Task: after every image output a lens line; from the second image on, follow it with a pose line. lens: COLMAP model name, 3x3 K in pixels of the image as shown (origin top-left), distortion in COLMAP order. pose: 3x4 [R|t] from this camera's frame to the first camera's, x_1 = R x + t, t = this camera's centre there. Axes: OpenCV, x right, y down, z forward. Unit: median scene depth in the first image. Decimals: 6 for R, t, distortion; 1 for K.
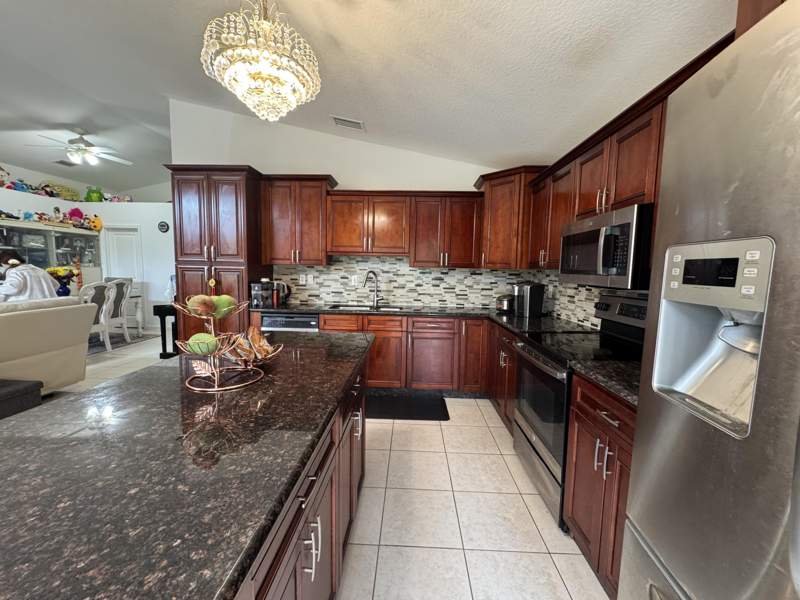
lens RADIAL K [[319.7, 0, 399.9], [0, 319.7, 298.1], [0, 0, 1]] dist [-0.001735, -0.000297]
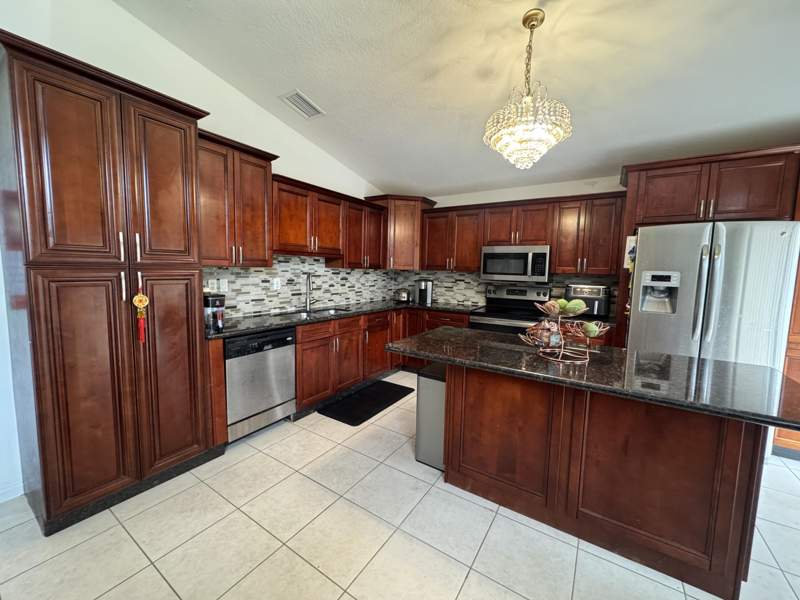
lens RADIAL K [[319.7, 0, 401.7], [0, 319.7, 297.3], [0, 0, 1]] dist [-0.001735, -0.000297]
pose [[0.513819, -0.085629, 0.853615, -0.807170], [0.065546, 0.996016, 0.060460, -0.057377], [-0.855391, 0.024886, 0.517385, 0.326175]]
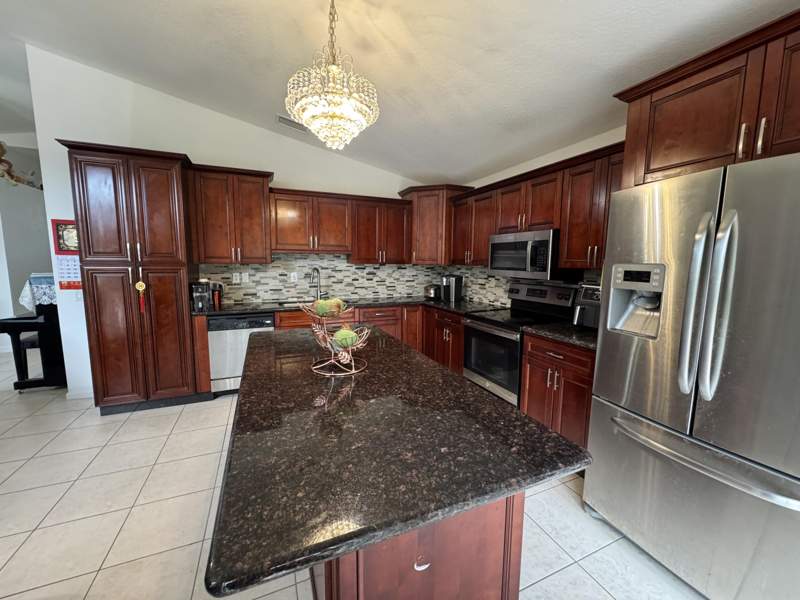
lens RADIAL K [[319.7, 0, 400.9], [0, 319.7, 298.2], [0, 0, 1]] dist [-0.001735, -0.000297]
pose [[0.902199, -0.061366, 0.426932, -0.316462], [0.047095, 0.997925, 0.043917, -0.019861], [-0.428741, -0.019516, 0.903217, -0.079113]]
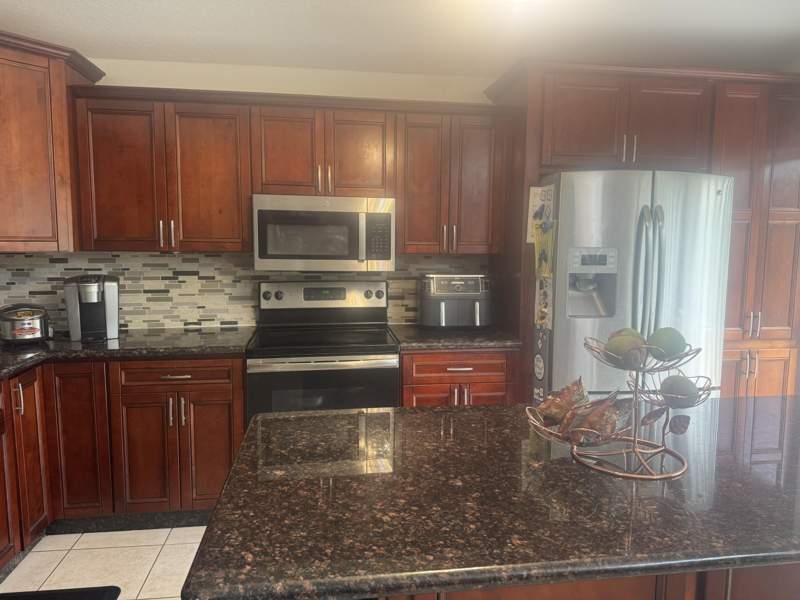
lens RADIAL K [[558.1, 0, 401.5], [0, 558.1, 299.5], [0, 0, 1]] dist [0.032735, -0.013414]
pose [[-0.183446, -0.124327, 0.975136, -0.572649], [0.076798, 0.987126, 0.140303, -0.094795], [-0.980025, 0.100626, -0.171537, 0.608914]]
